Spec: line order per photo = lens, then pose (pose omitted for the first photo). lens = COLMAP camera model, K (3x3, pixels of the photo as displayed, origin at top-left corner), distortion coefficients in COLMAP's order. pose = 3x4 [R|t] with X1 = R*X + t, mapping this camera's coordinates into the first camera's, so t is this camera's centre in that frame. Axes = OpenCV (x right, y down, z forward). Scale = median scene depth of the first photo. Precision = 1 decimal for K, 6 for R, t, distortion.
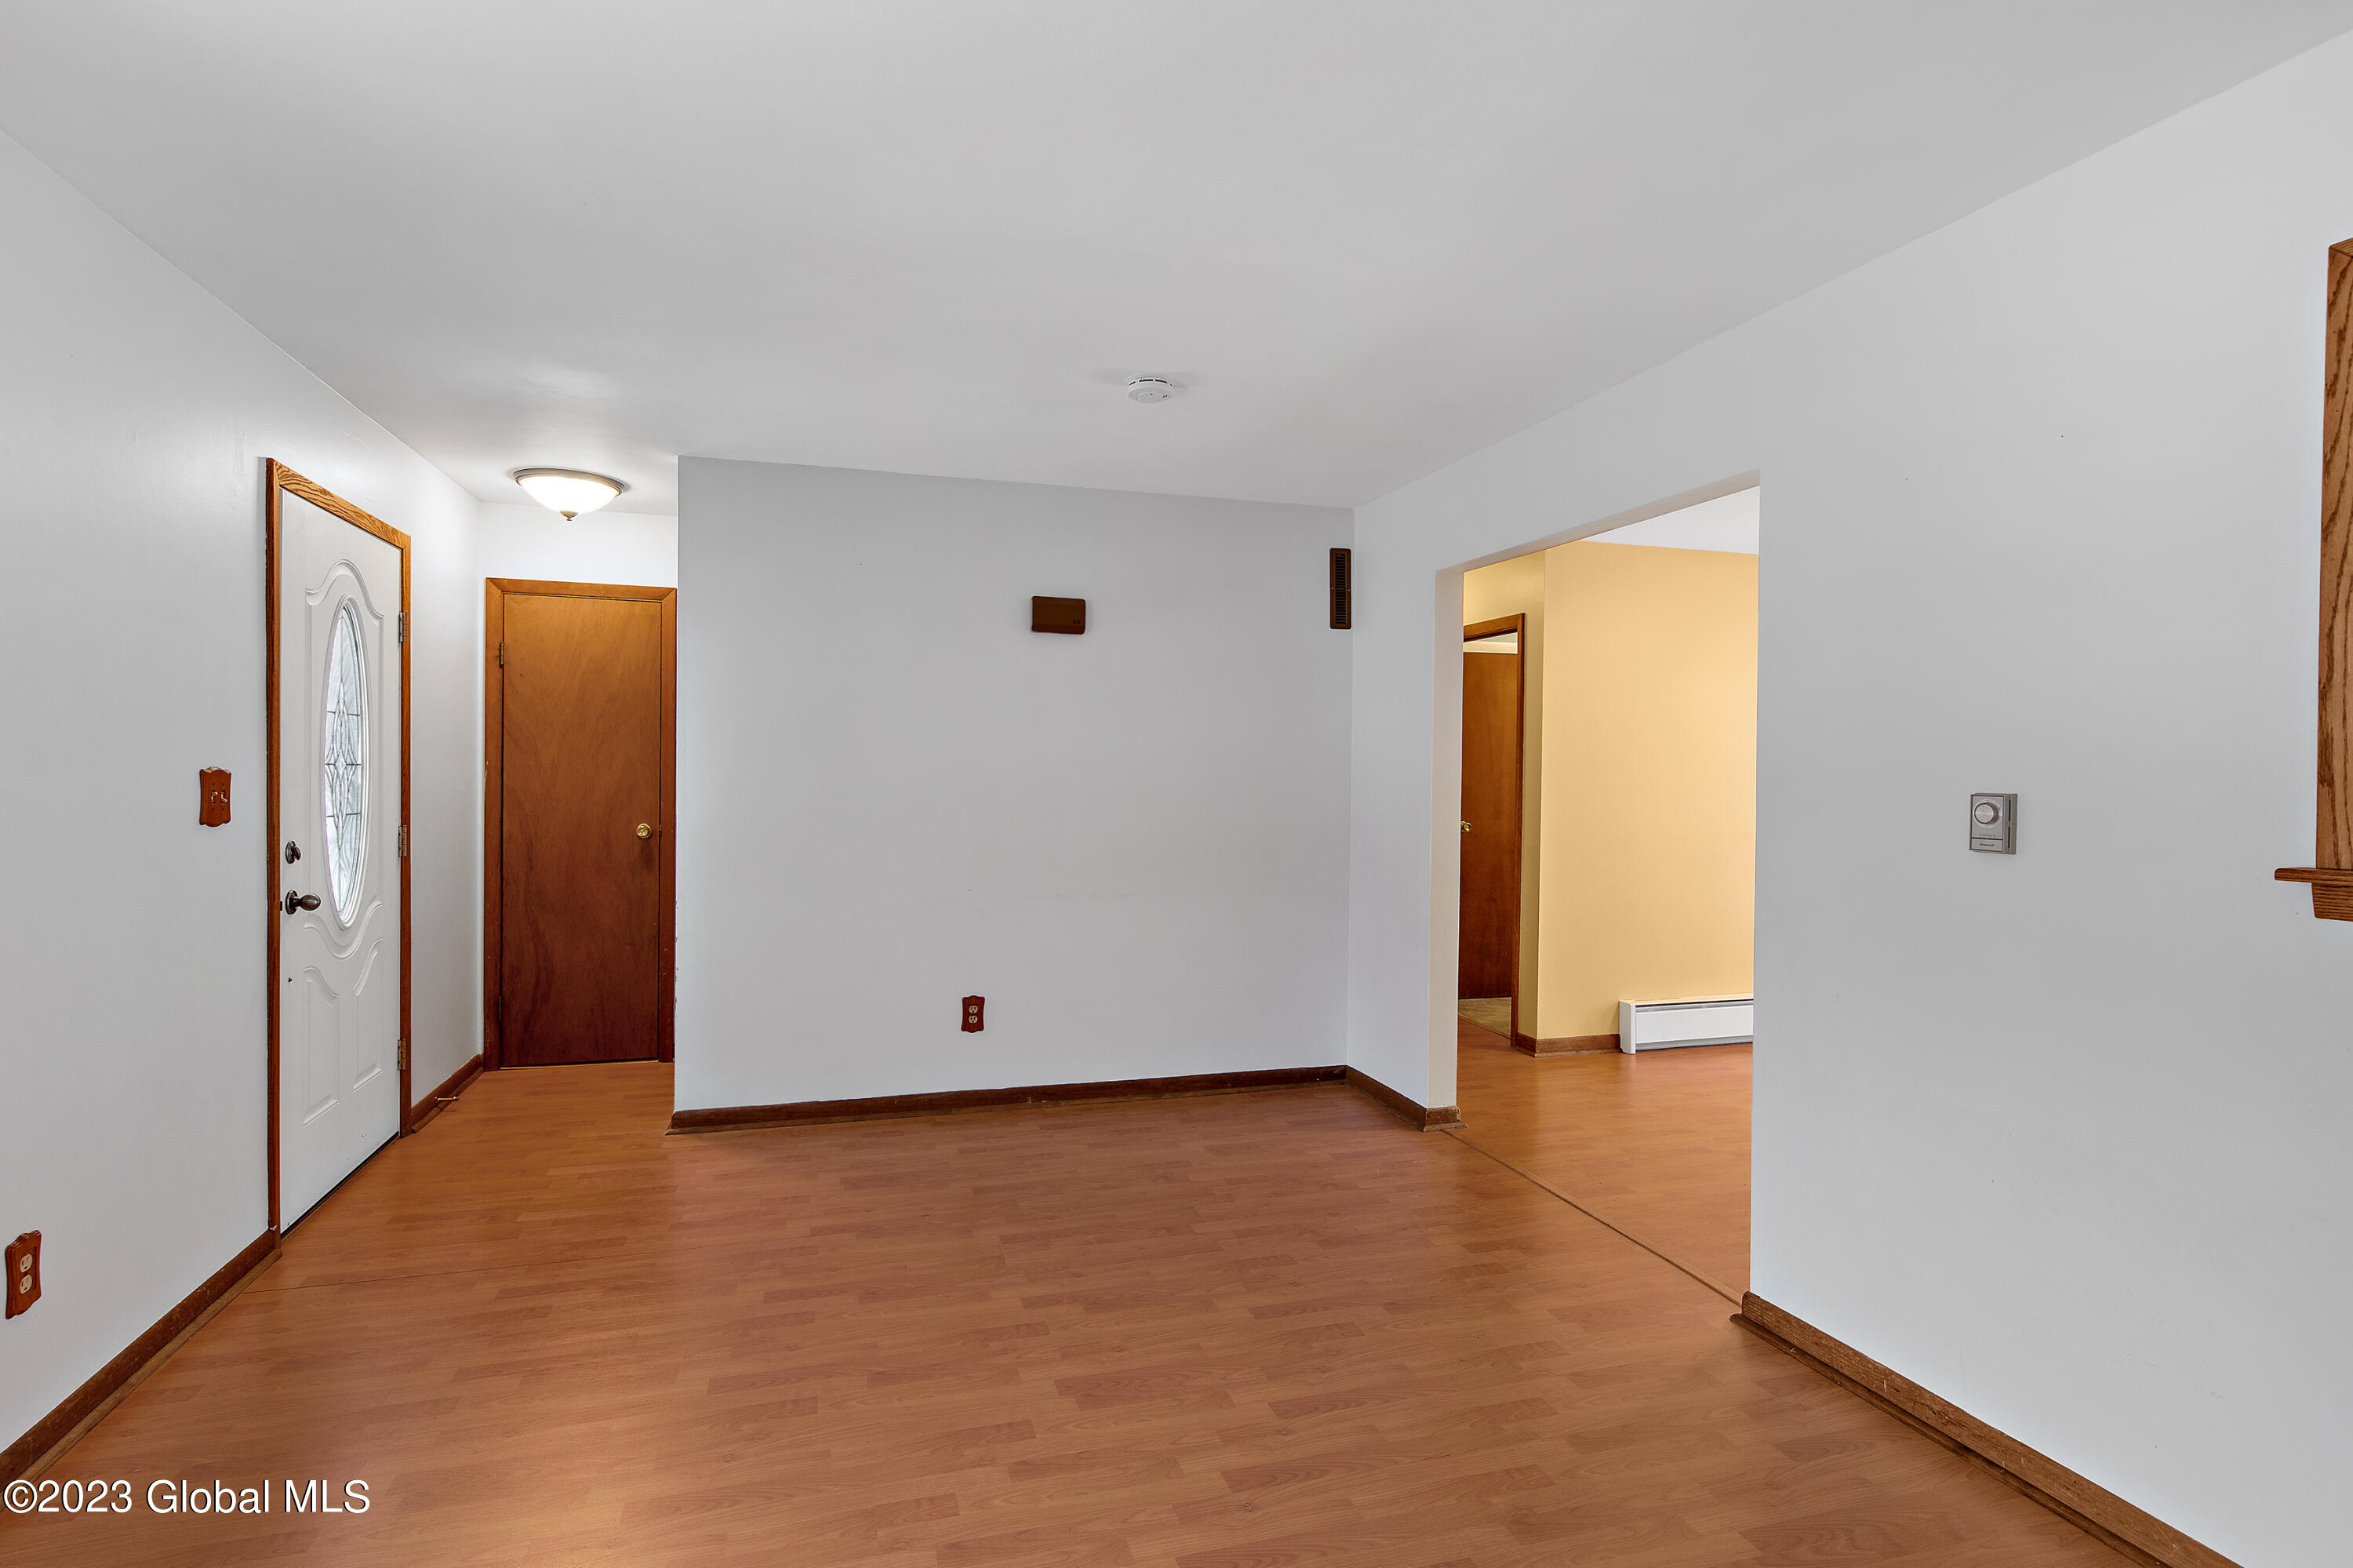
lens RADIAL K [[1132.6, 0, 1176.8], [0, 1132.6, 776.2], [0, 0, 1]] dist [0.009676, -0.000833]
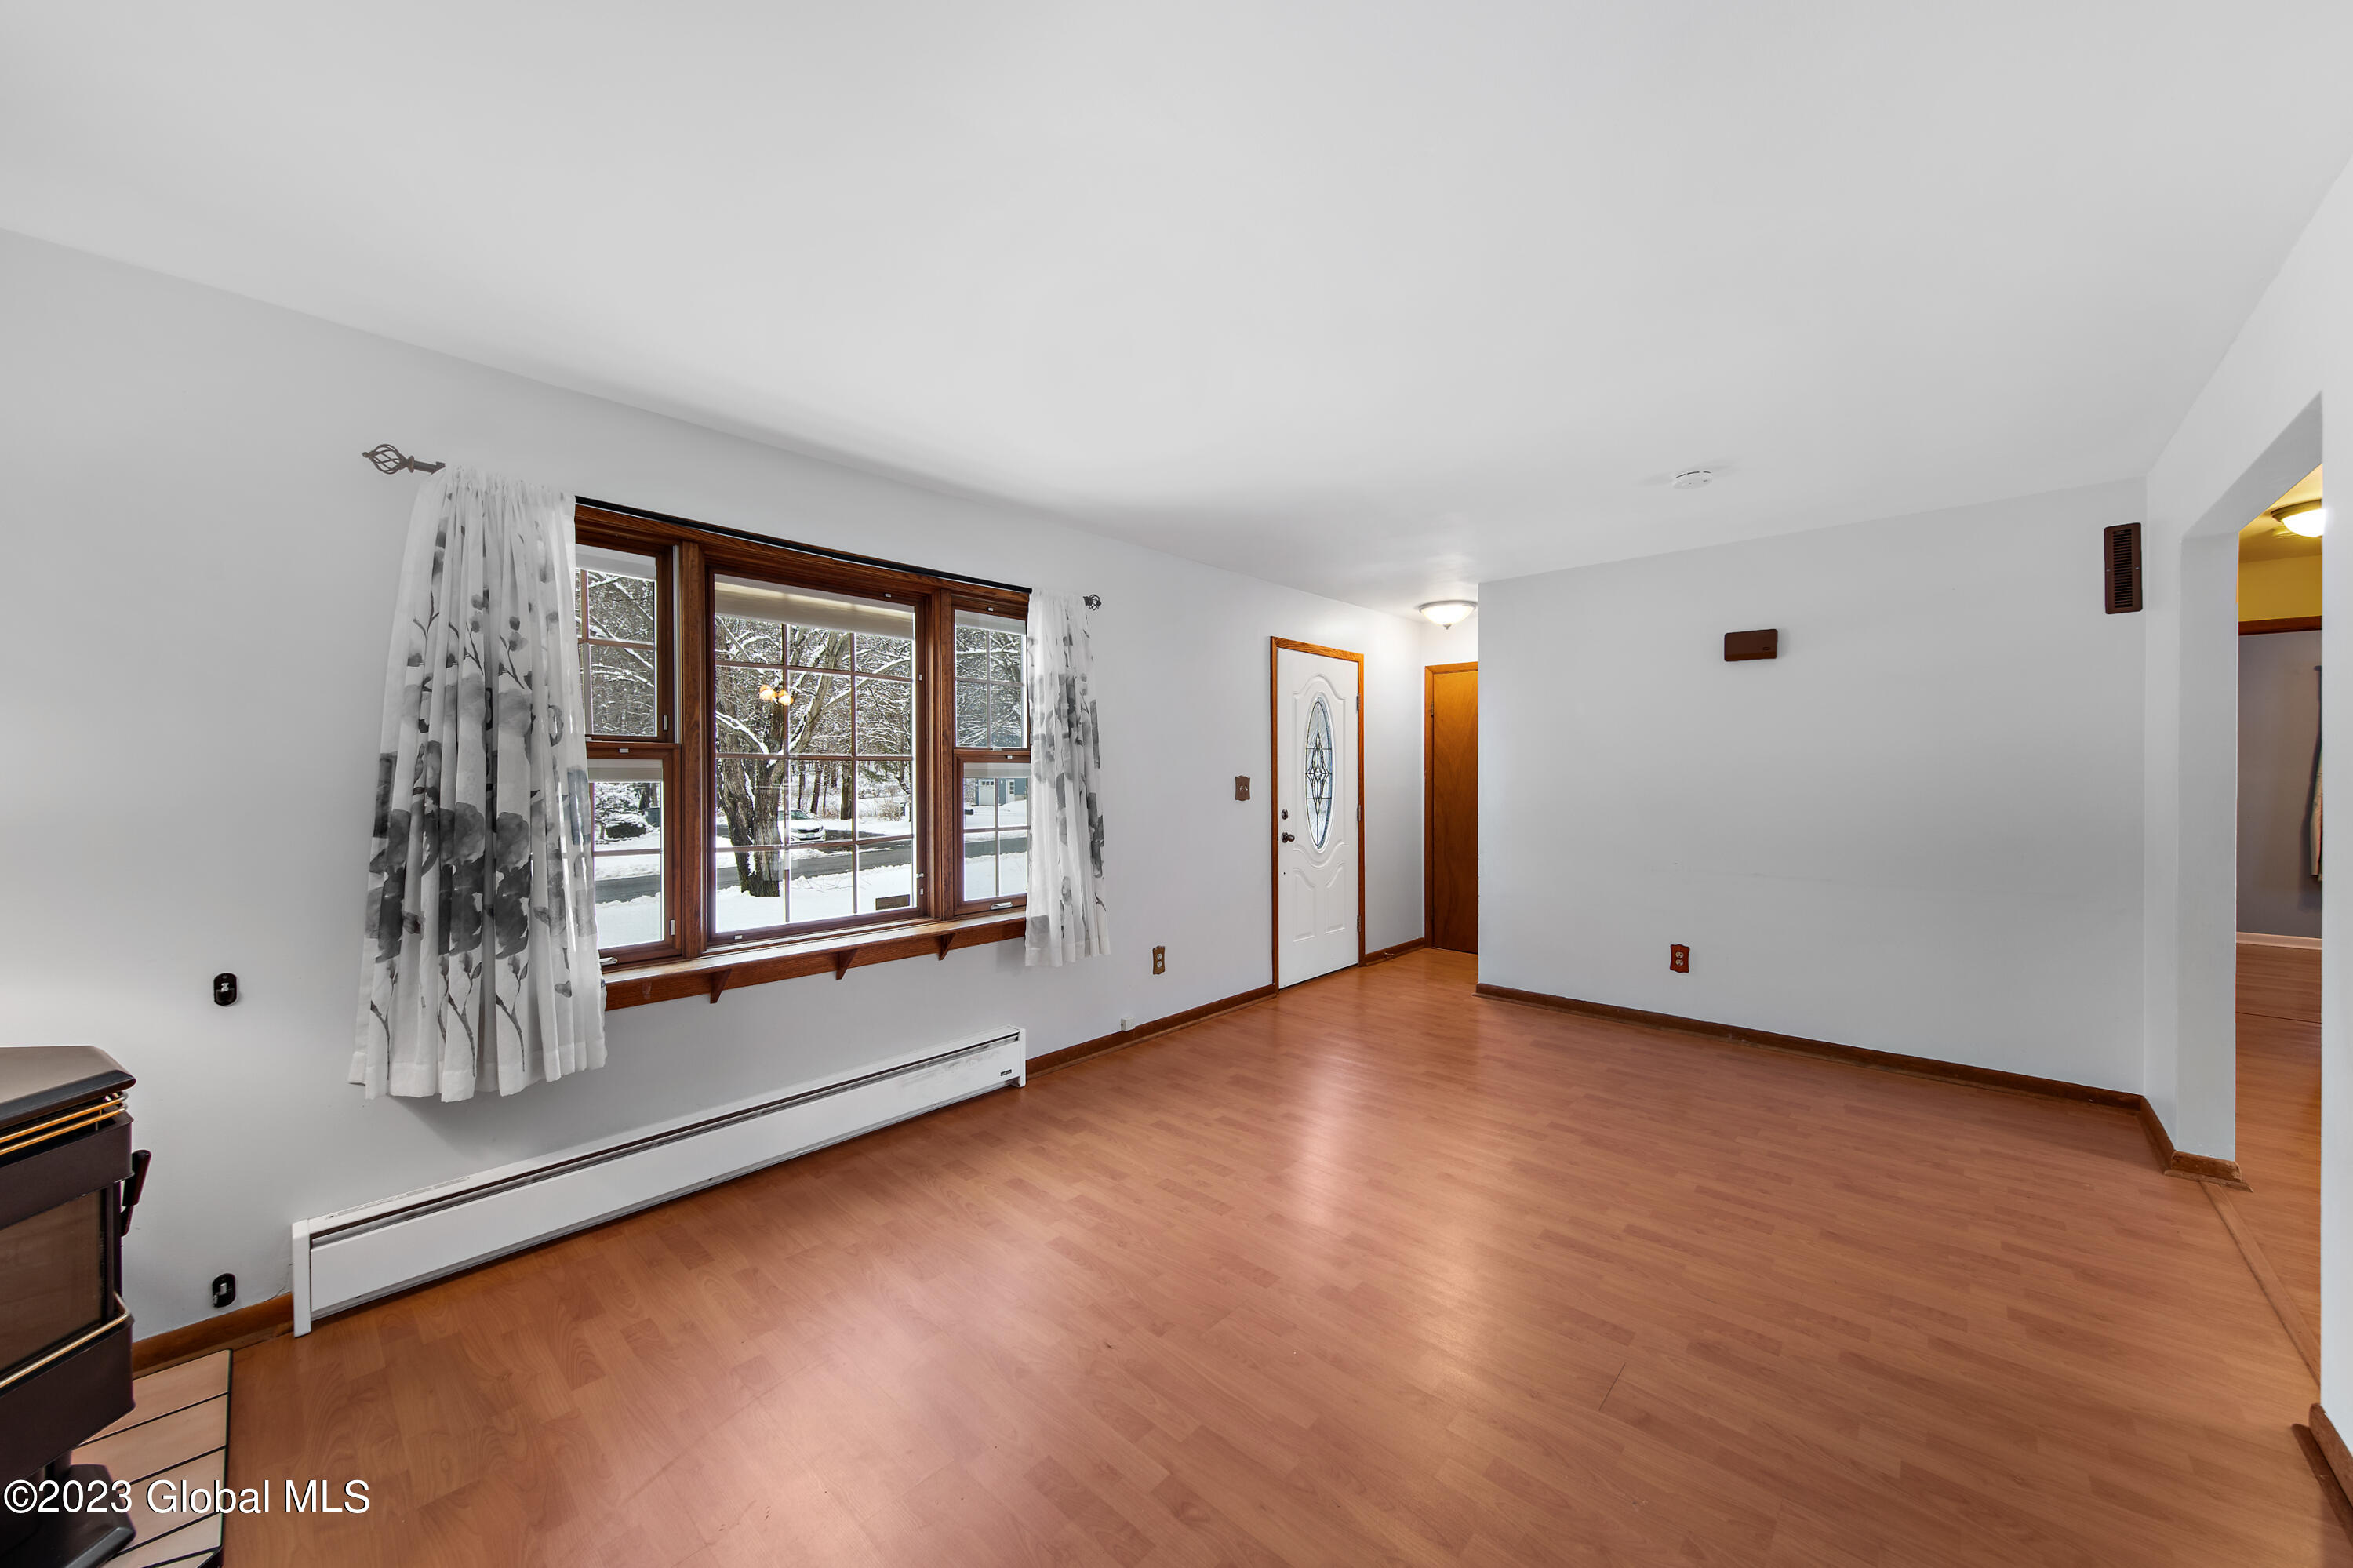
lens RADIAL K [[868.8, 0, 1179.6], [0, 868.8, 775.3], [0, 0, 1]] dist [0.000998, -0.000072]
pose [[0.509843, -0.009079, -0.860220, 0.444022], [0.003899, 0.999958, -0.008243, 0.004182], [0.860259, 0.000849, 0.509857, -0.012896]]
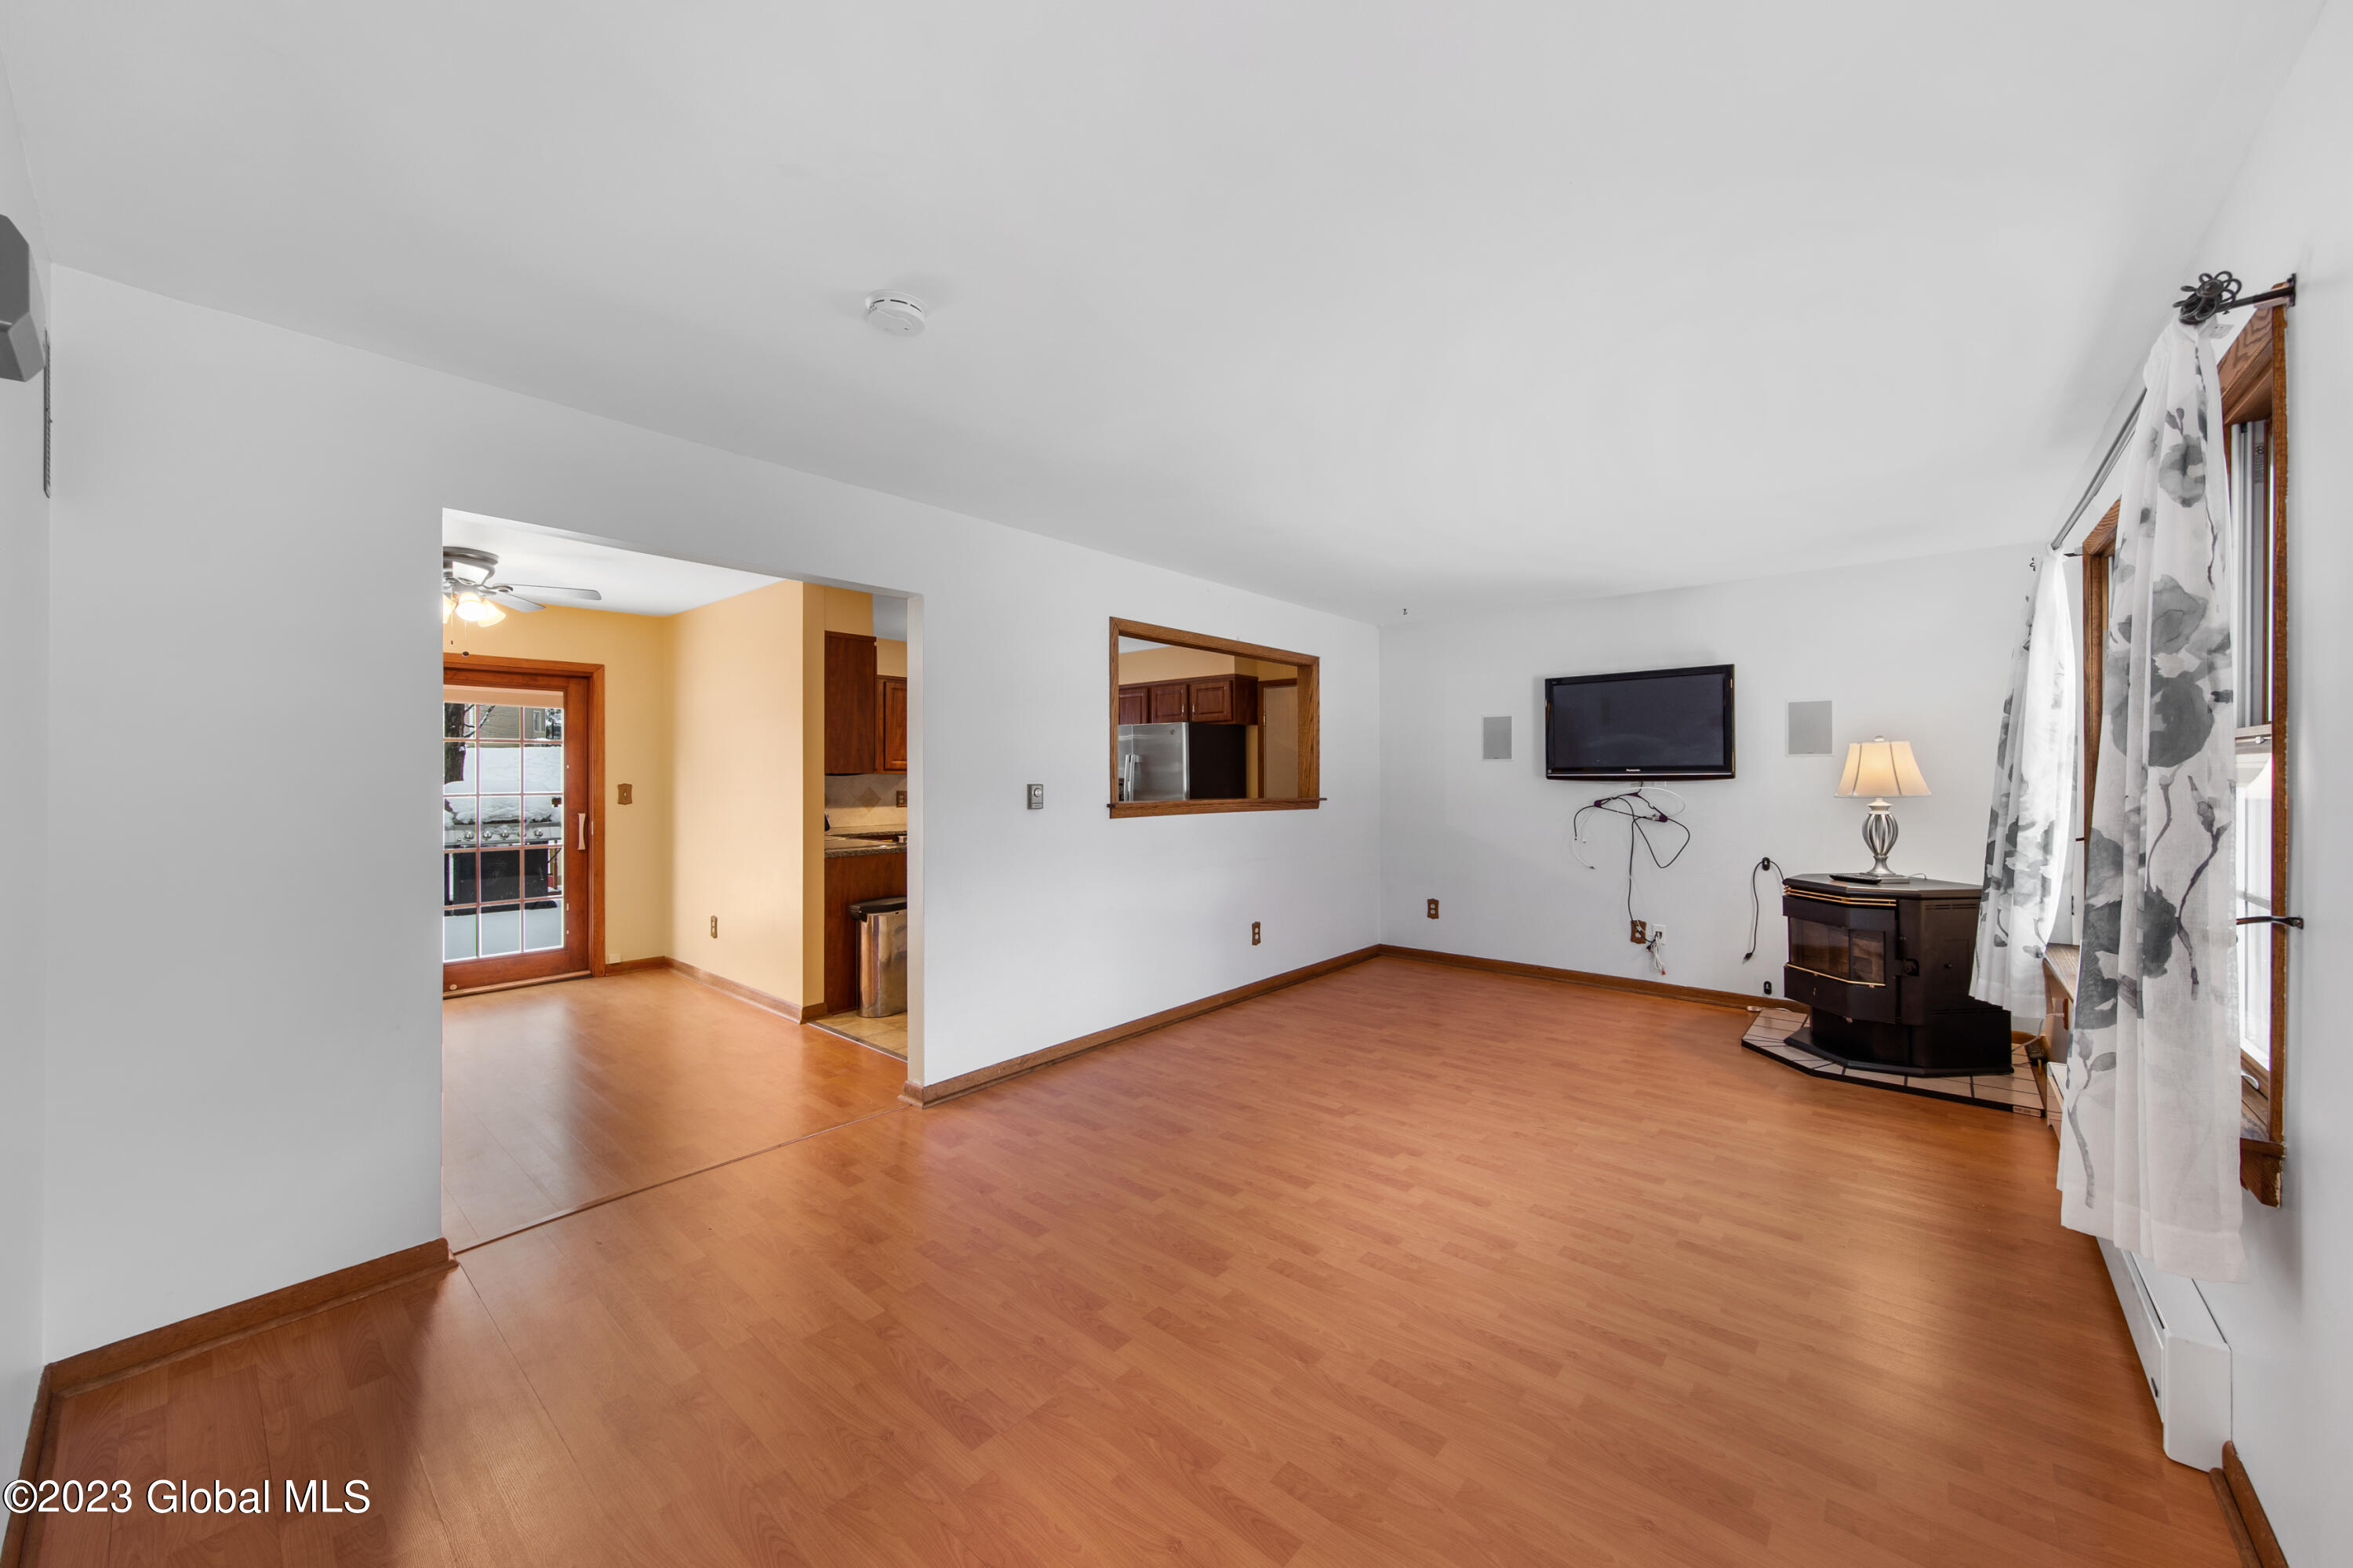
lens RADIAL K [[868.8, 0, 1179.6], [0, 868.8, 775.3], [0, 0, 1]] dist [0.000998, -0.000072]
pose [[-0.530941, -0.006156, 0.847386, -0.557779], [0.003760, 0.999947, 0.009621, -0.013777], [-0.847400, 0.008294, -0.530890, 0.966170]]
